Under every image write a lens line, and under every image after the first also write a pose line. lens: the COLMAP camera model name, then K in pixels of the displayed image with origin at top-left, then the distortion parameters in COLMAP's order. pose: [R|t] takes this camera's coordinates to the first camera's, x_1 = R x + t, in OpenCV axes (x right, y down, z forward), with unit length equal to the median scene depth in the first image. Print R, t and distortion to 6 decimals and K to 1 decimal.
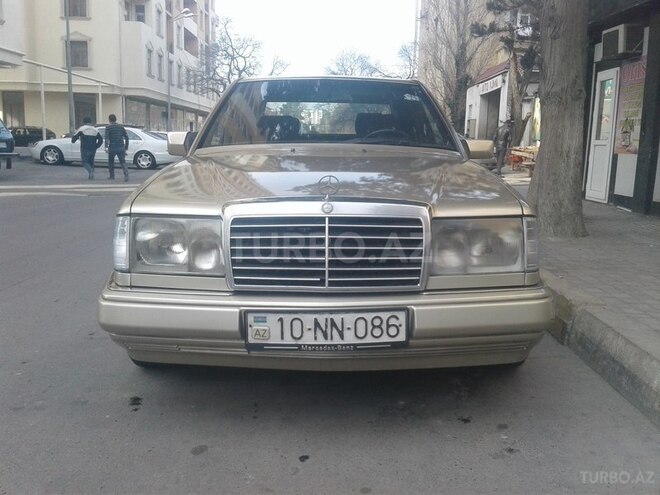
lens RADIAL K [[616.3, 0, 333.5], [0, 616.3, 248.0], [0, 0, 1]] dist [0.082294, -0.183864]
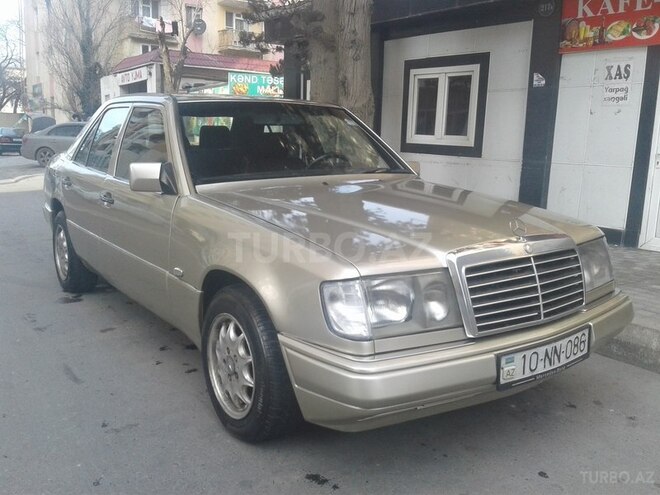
lens RADIAL K [[616.3, 0, 333.5], [0, 616.3, 248.0], [0, 0, 1]] dist [0.082294, -0.183864]
pose [[0.813009, -0.109579, 0.571847, -0.945537], [0.098161, 0.993868, 0.050891, -0.158836], [-0.573917, 0.014758, 0.818780, 0.295046]]
